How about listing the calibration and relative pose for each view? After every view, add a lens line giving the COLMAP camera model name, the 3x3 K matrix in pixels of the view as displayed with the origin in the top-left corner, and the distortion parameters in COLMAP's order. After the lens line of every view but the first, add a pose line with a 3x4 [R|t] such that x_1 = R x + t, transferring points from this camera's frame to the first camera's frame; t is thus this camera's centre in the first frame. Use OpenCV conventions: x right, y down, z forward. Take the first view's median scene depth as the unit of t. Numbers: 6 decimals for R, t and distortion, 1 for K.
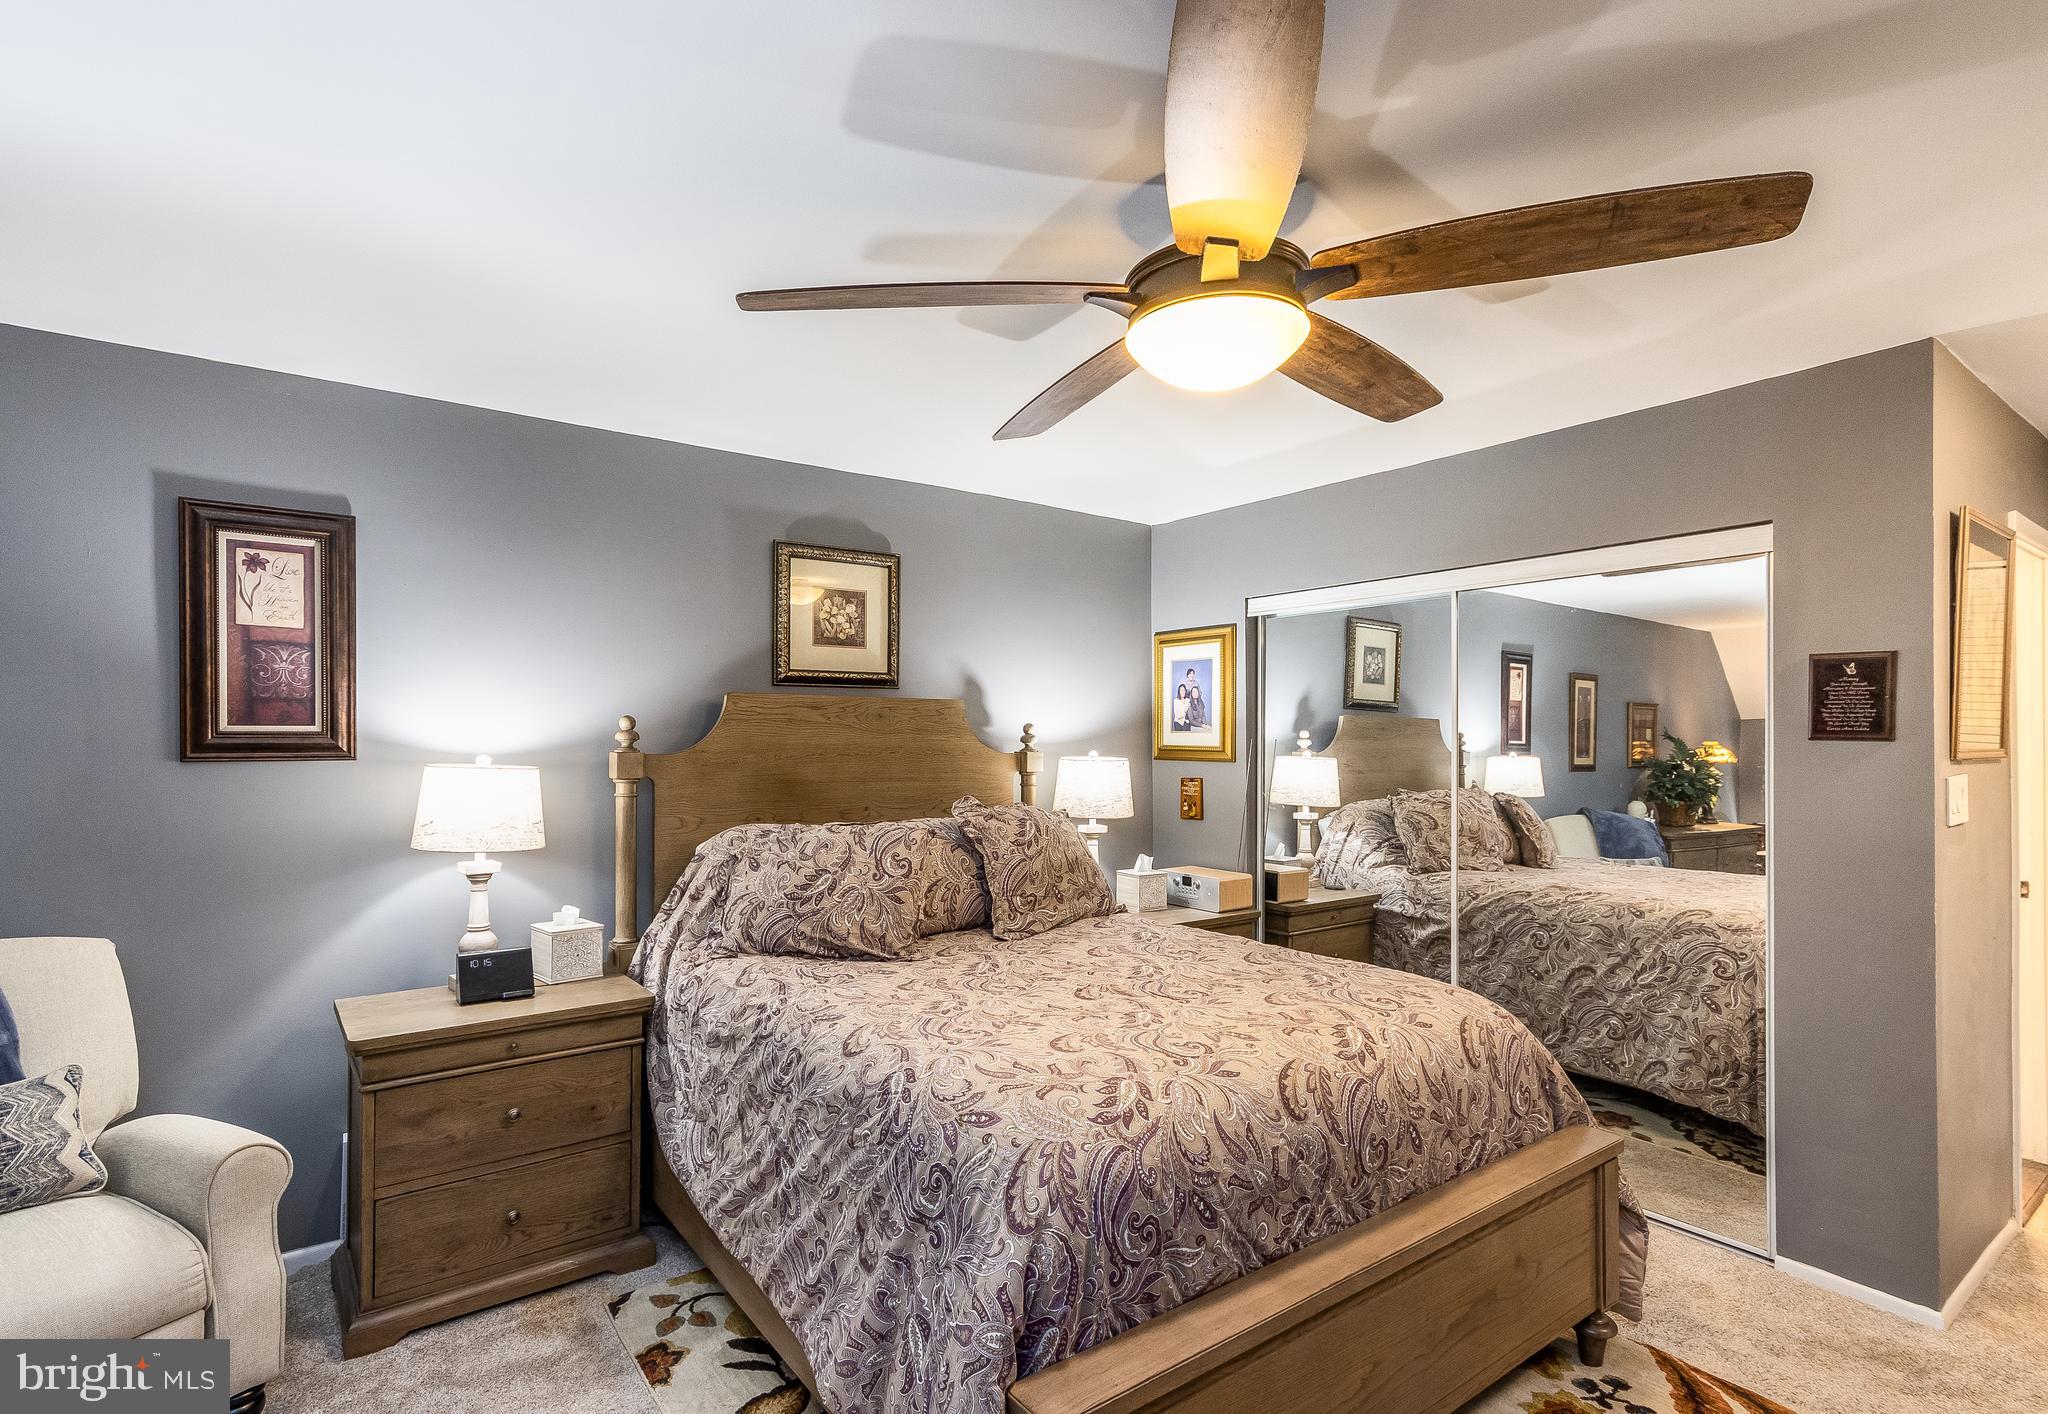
lens RADIAL K [[991.0, 0, 1024.7], [0, 991.0, 747.7], [0, 0, 1]] dist [0.002463, -0.000035]
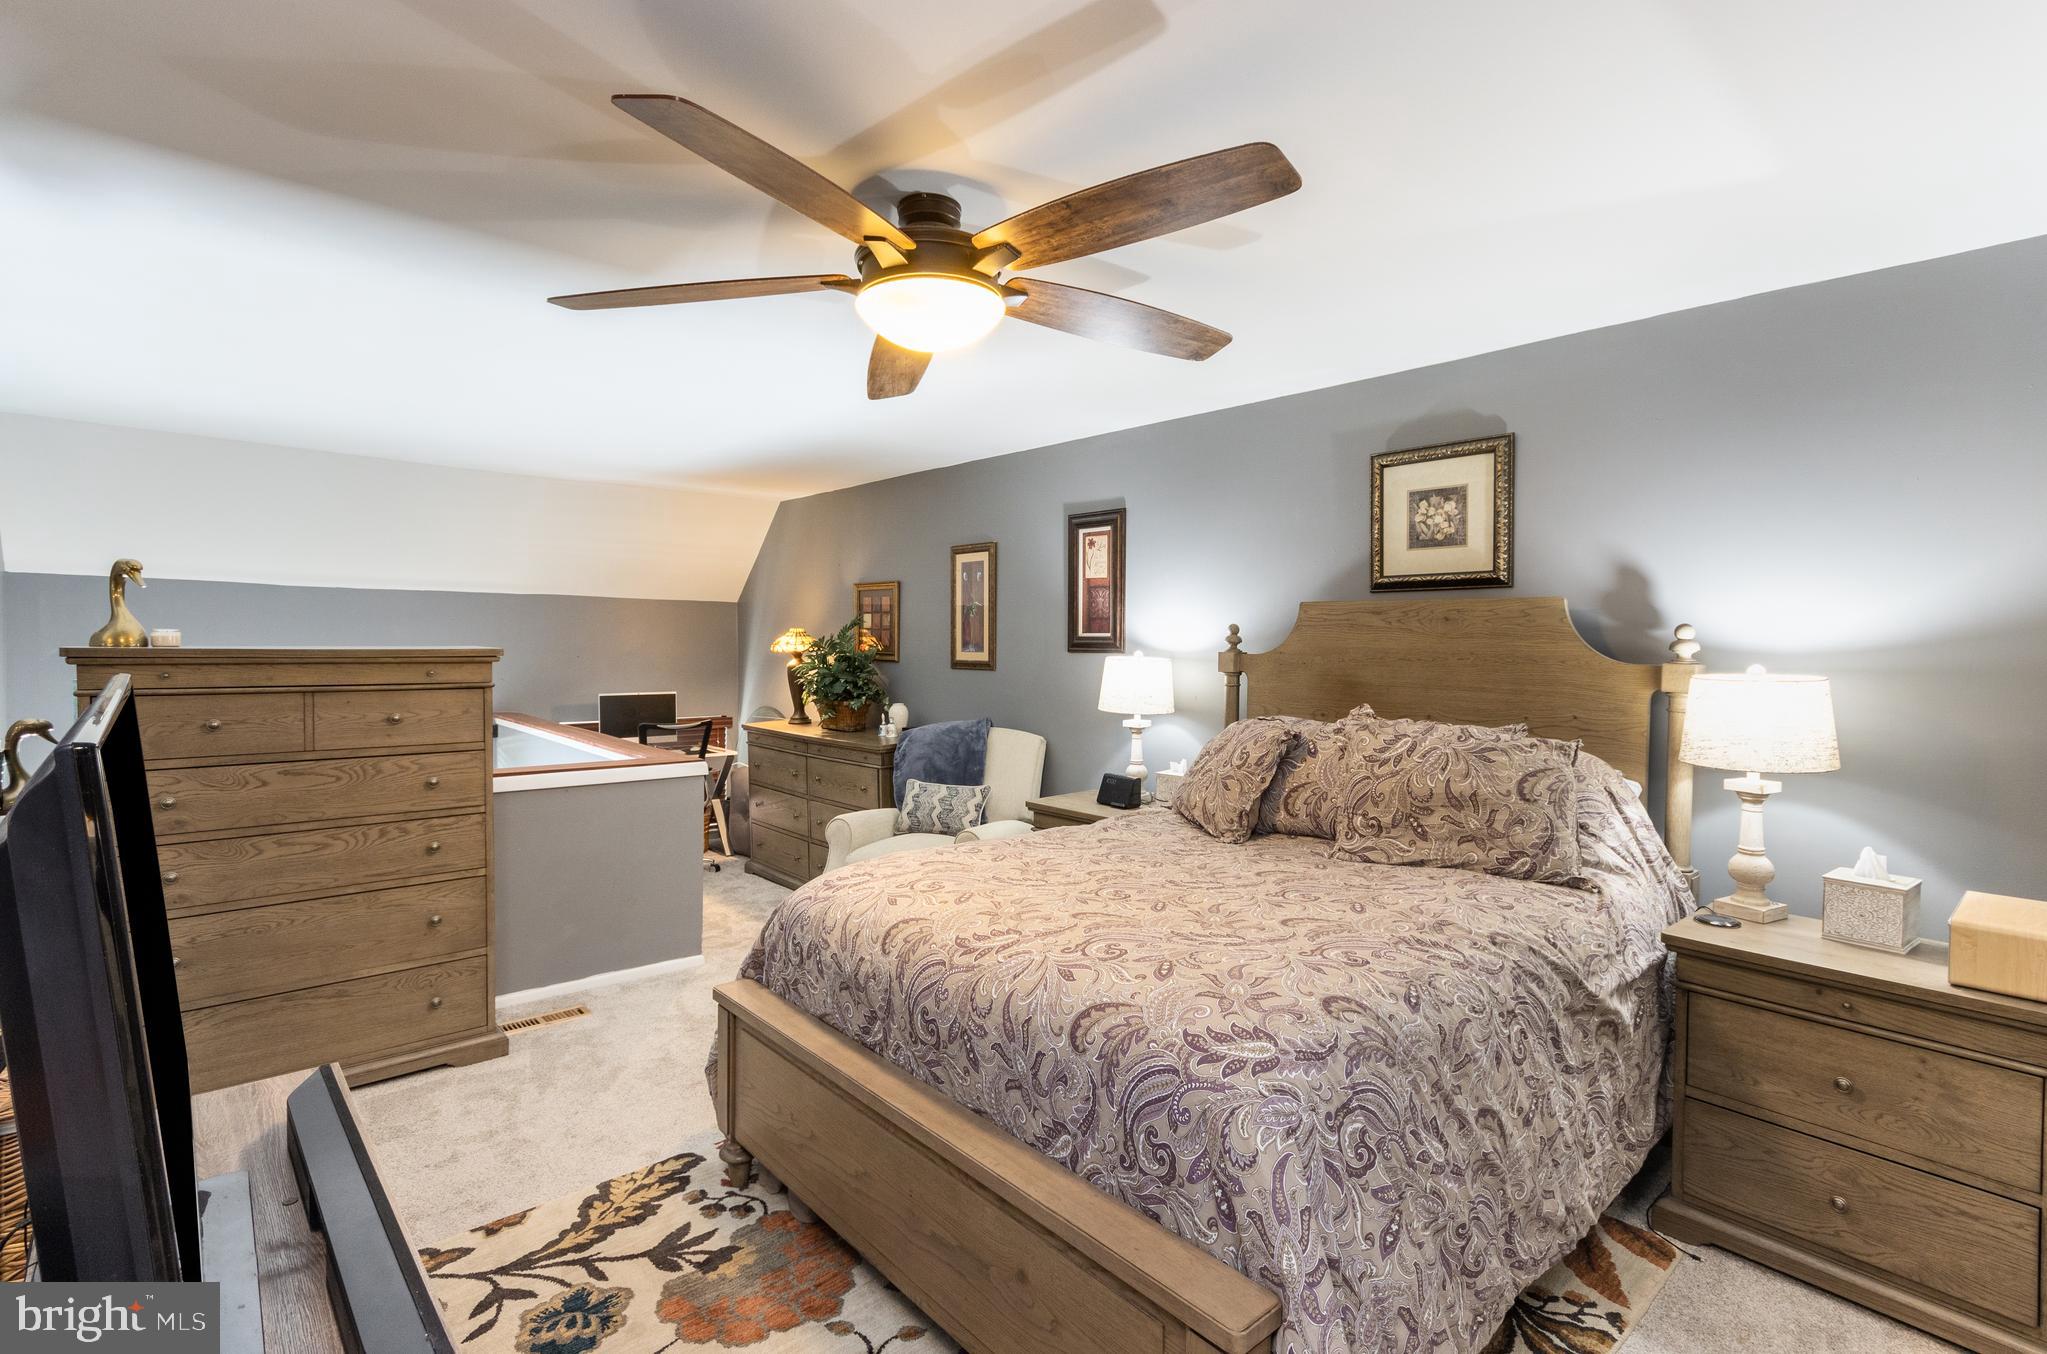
lens RADIAL K [[978.8, 0, 1023.1], [0, 978.8, 641.0], [0, 0, 1]] dist [-0.002668, -0.000230]
pose [[0.099182, -0.002423, -0.995066, 0.755615], [-0.023665, 0.999708, -0.004793, 0.002326], [0.994788, 0.024024, 0.099095, 0.538106]]
